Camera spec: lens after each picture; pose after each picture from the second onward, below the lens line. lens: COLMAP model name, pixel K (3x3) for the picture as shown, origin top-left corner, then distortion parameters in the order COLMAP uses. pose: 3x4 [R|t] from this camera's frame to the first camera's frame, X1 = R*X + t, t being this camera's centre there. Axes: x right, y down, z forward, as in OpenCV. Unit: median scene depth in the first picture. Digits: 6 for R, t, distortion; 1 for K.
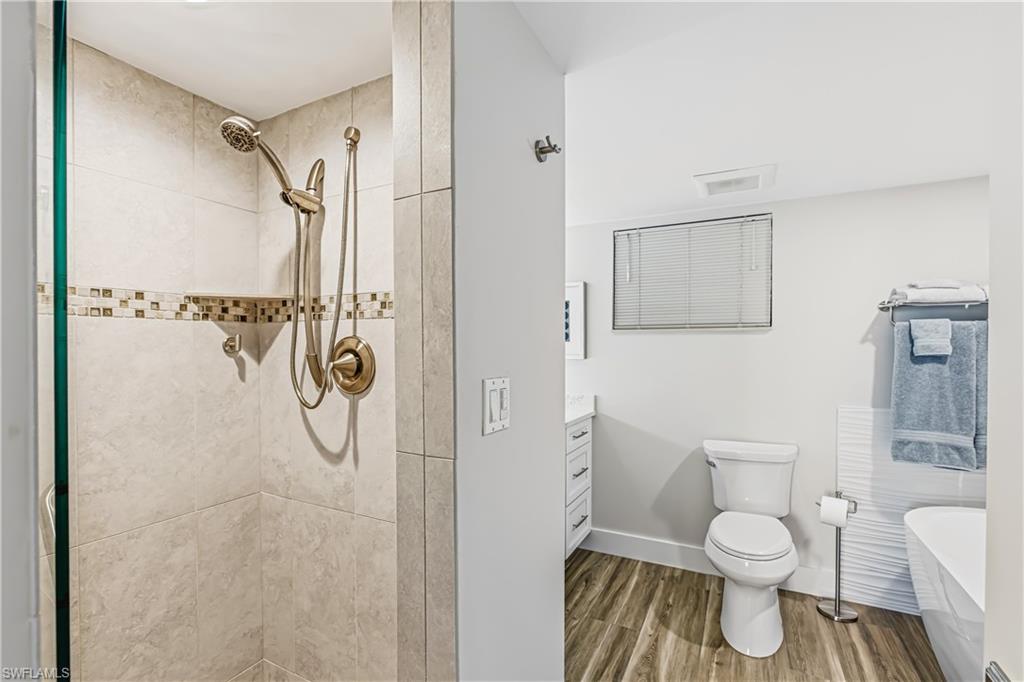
lens RADIAL K [[468.6, 0, 511.6], [0, 468.6, 350.9], [0, 0, 1]] dist [-0.005315, 0.000368]
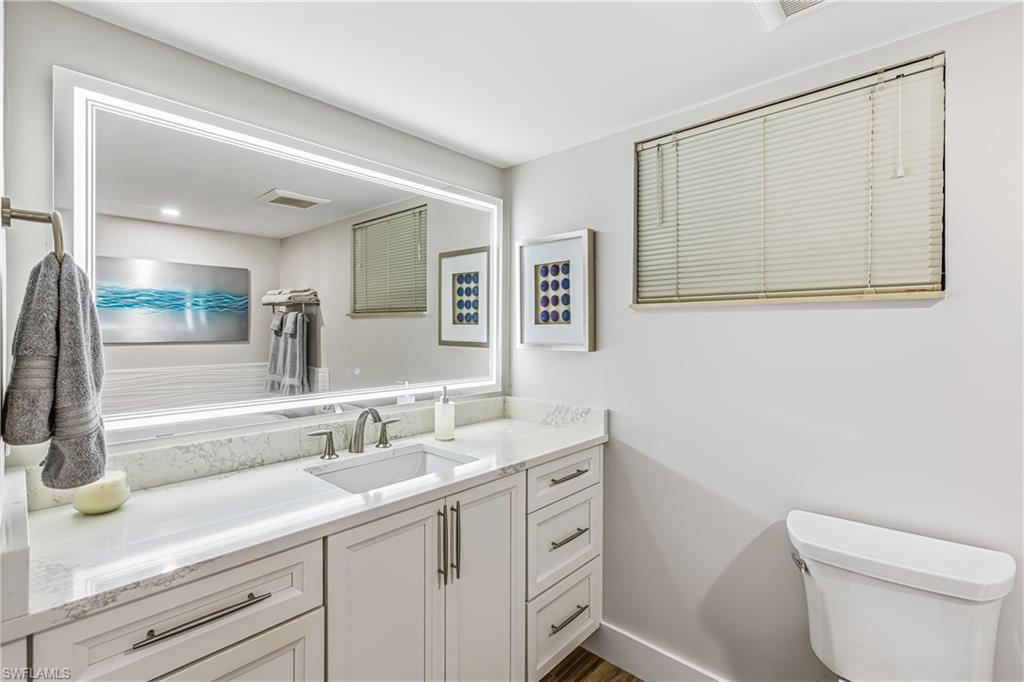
lens RADIAL K [[468.6, 0, 505.0], [0, 468.6, 330.3], [0, 0, 1]] dist [-0.005315, 0.000368]
pose [[0.962660, -0.001359, -0.270711, 0.274195], [-0.000133, 0.999985, -0.005493, -0.009830], [0.270714, 0.005324, 0.962645, 0.457735]]
